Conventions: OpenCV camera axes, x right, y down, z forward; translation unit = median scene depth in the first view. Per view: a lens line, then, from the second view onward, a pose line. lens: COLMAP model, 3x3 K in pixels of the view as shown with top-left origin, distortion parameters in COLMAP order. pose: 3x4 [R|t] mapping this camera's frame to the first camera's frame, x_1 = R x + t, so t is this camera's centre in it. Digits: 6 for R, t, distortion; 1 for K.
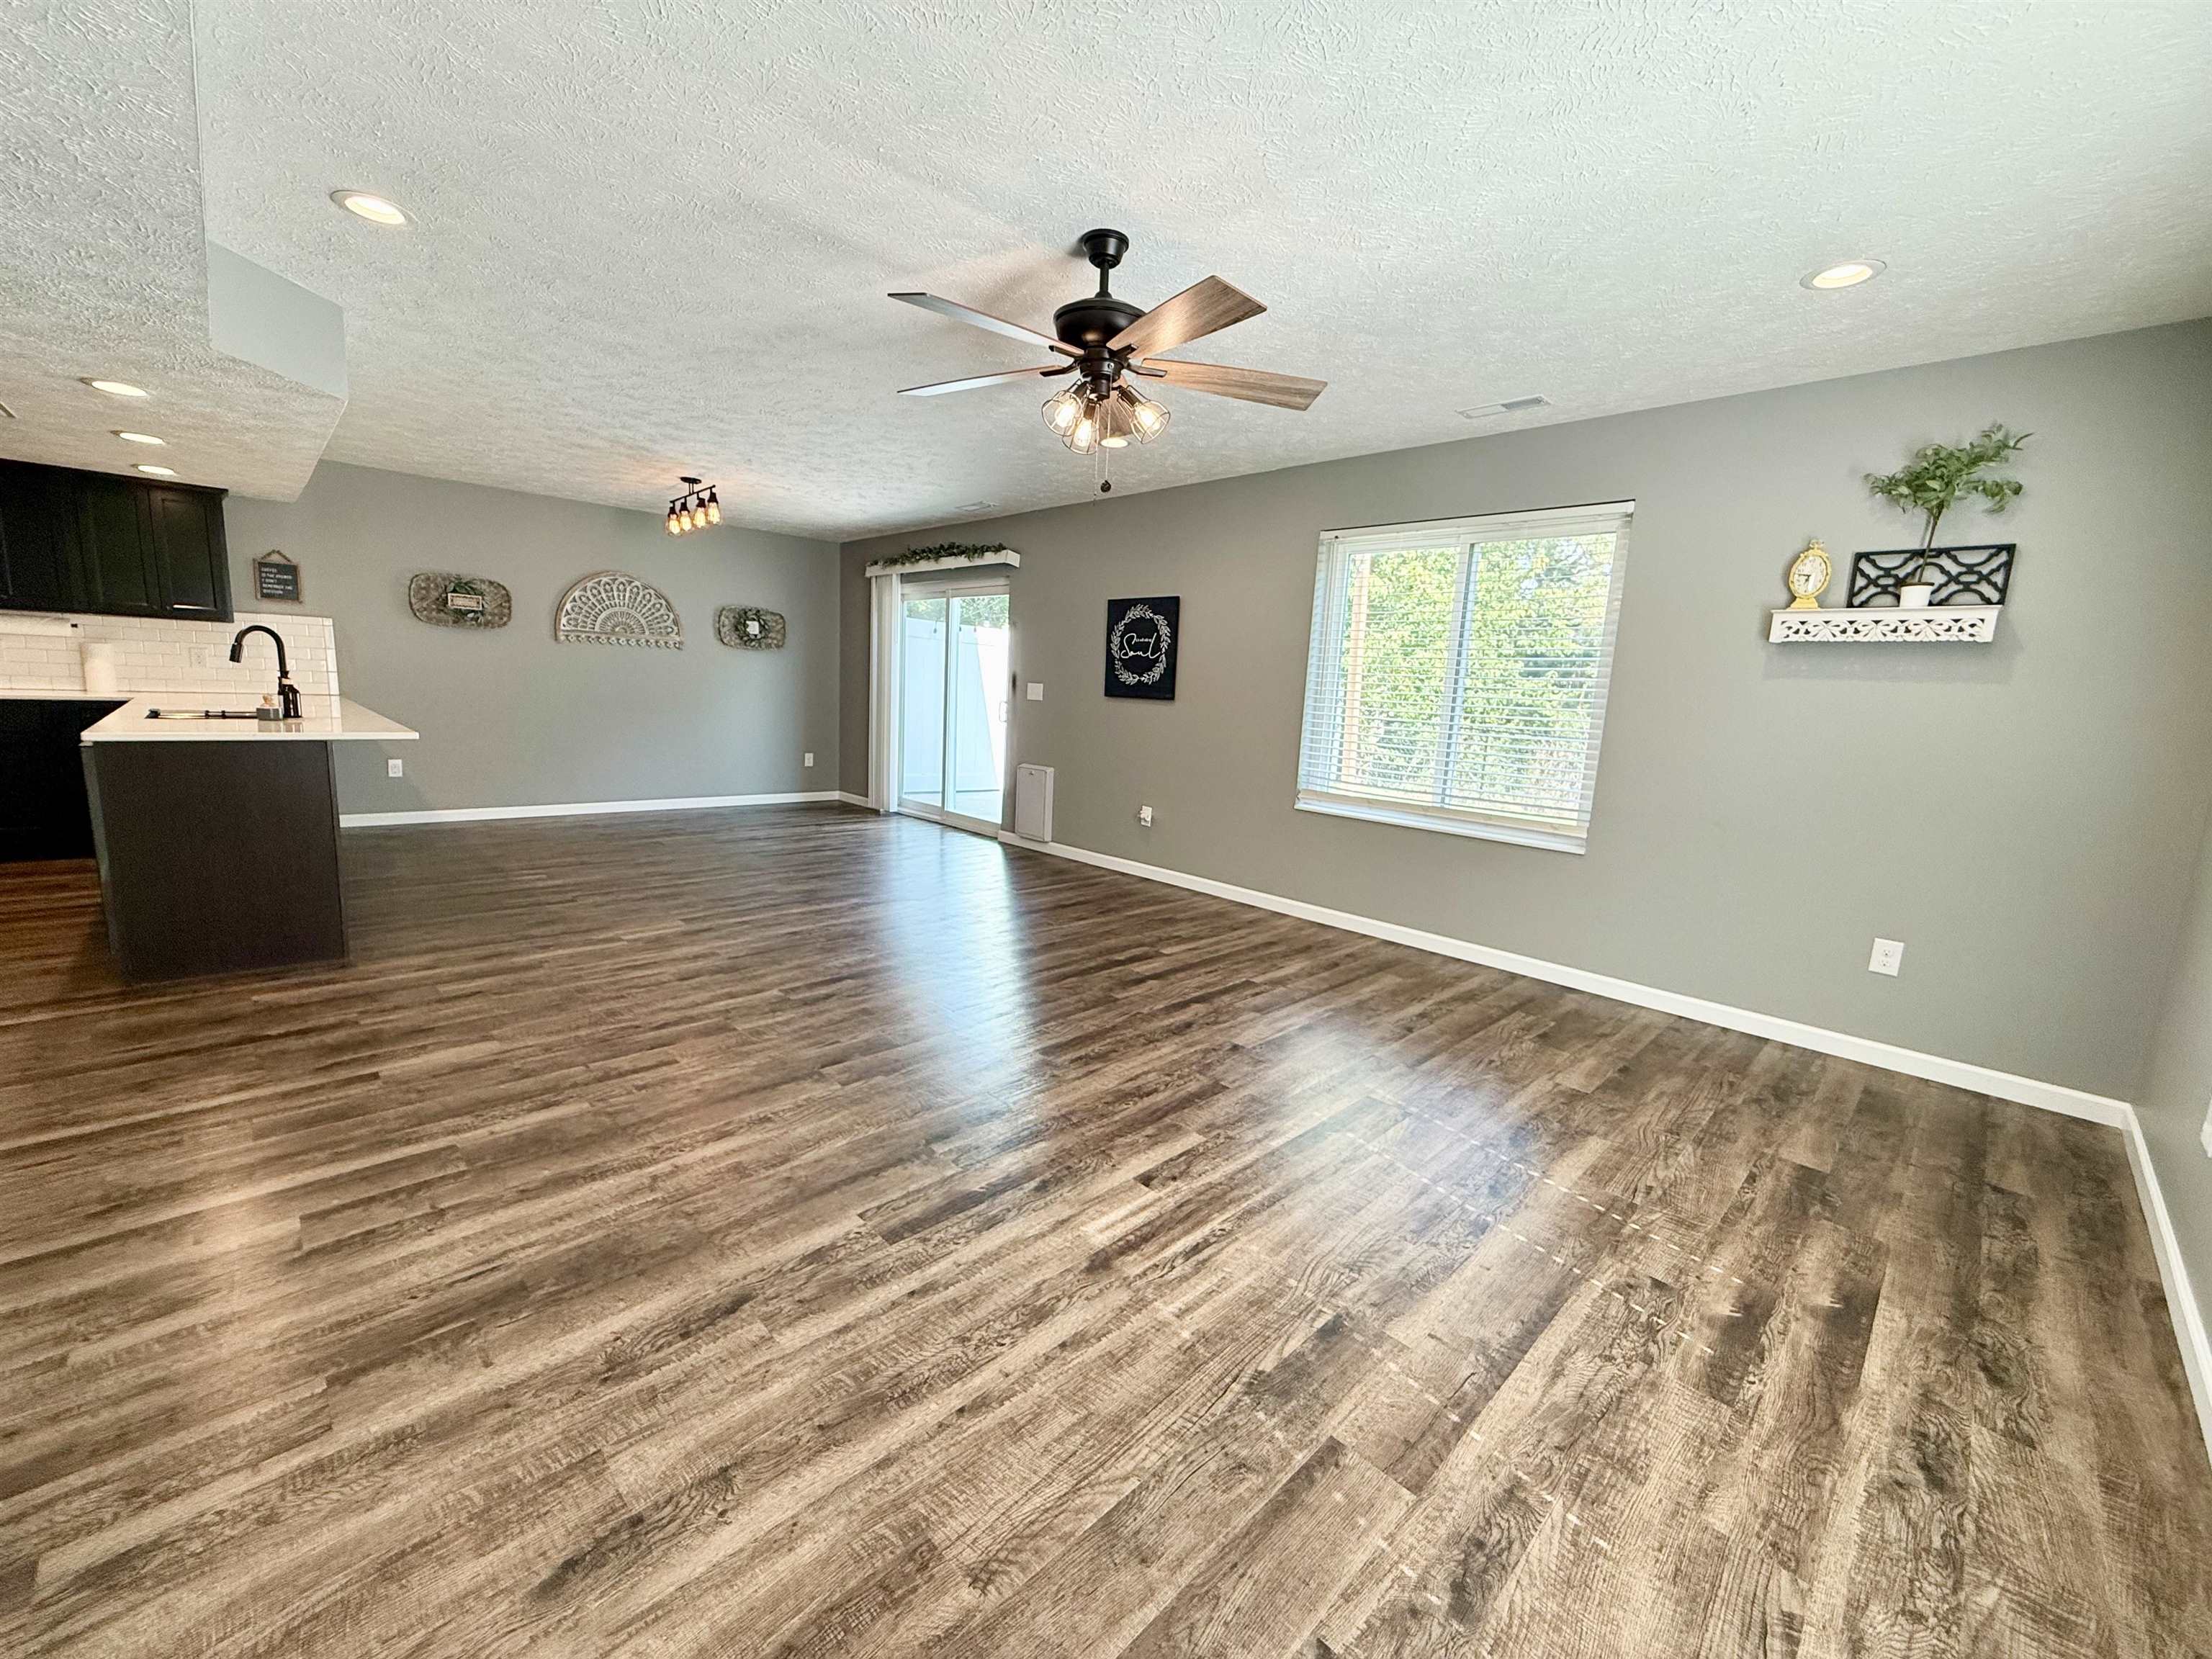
lens RADIAL K [[878.8, 0, 1081.5], [0, 878.8, 837.7], [0, 0, 1]] dist [0.000004, 0.000153]
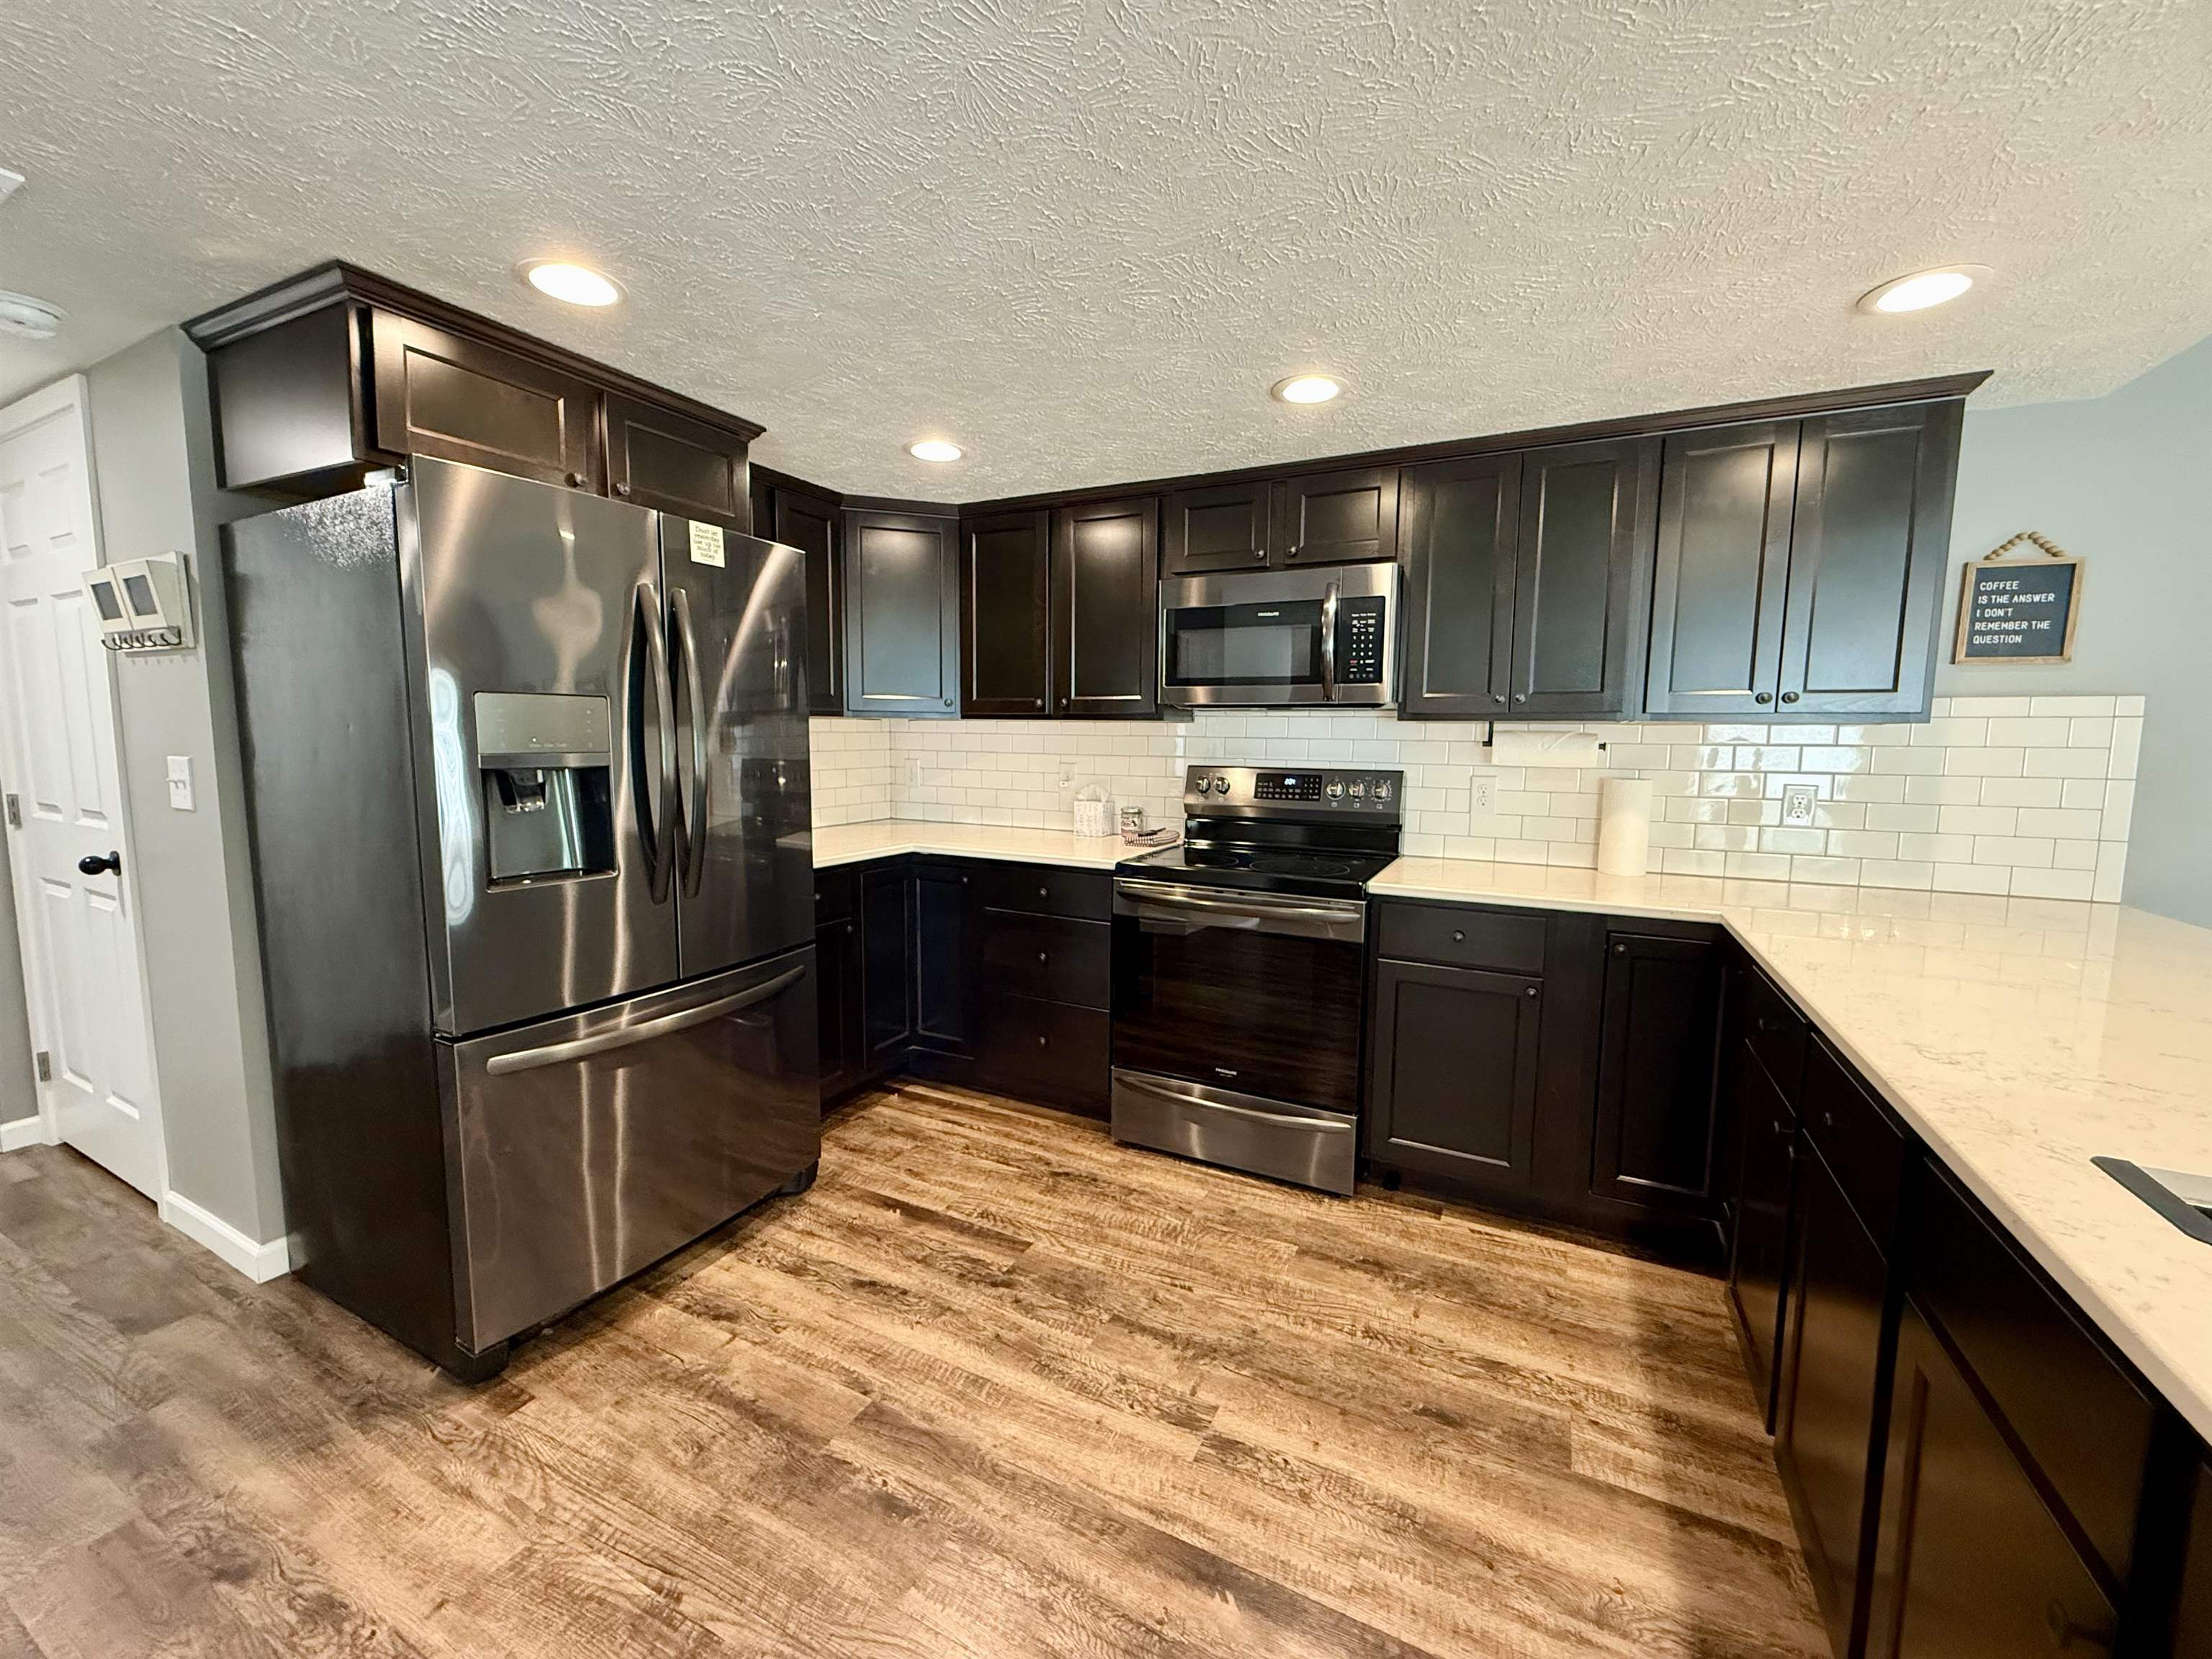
lens RADIAL K [[878.8, 0, 1111.5], [0, 878.8, 829.6], [0, 0, 1]] dist [0.000004, 0.000153]
pose [[0.341251, 0.056383, -0.938280, -1.410115], [-0.155421, 0.987844, 0.002835, -0.278458], [0.927034, 0.144861, 0.345866, 1.047441]]
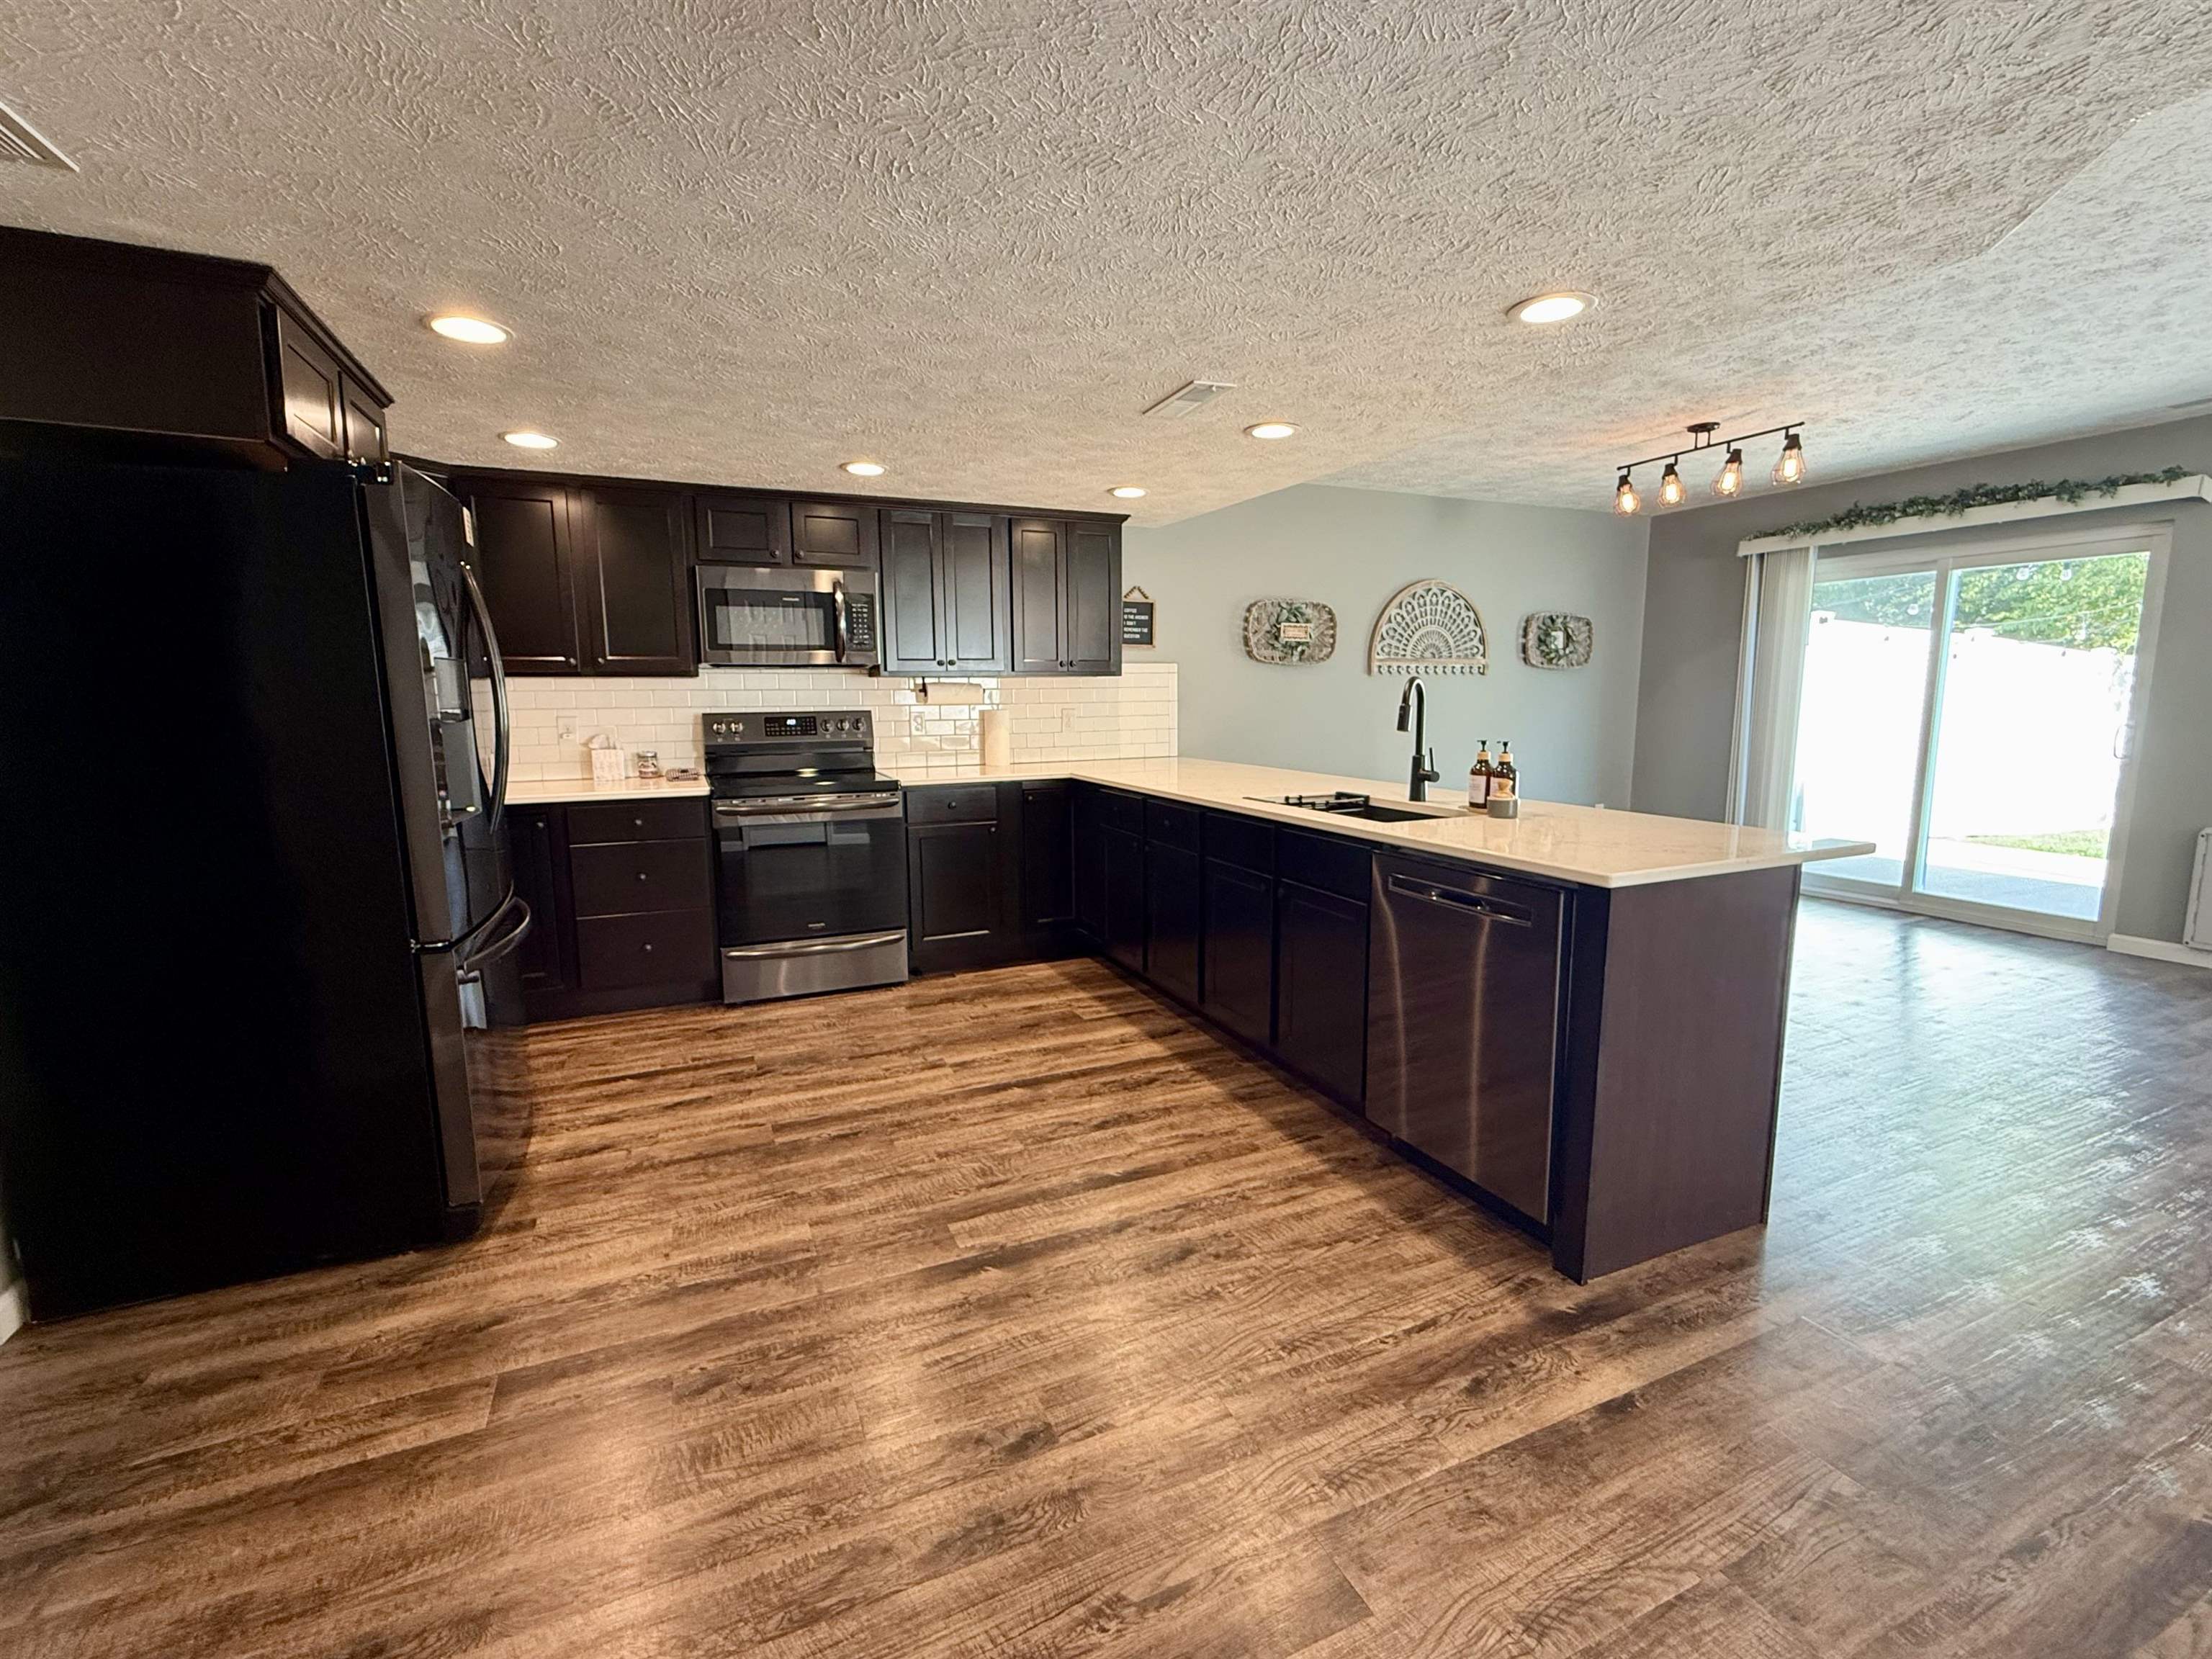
lens RADIAL K [[923.0, 0, 1095.9], [0, 923.0, 848.7], [0, 0, 1]] dist [0.002515, -0.000225]
pose [[0.941010, -0.000340, -0.338380, -1.356840], [-0.003017, 0.999951, -0.009395, -0.142777], [0.338367, 0.009861, 0.940963, 0.334952]]
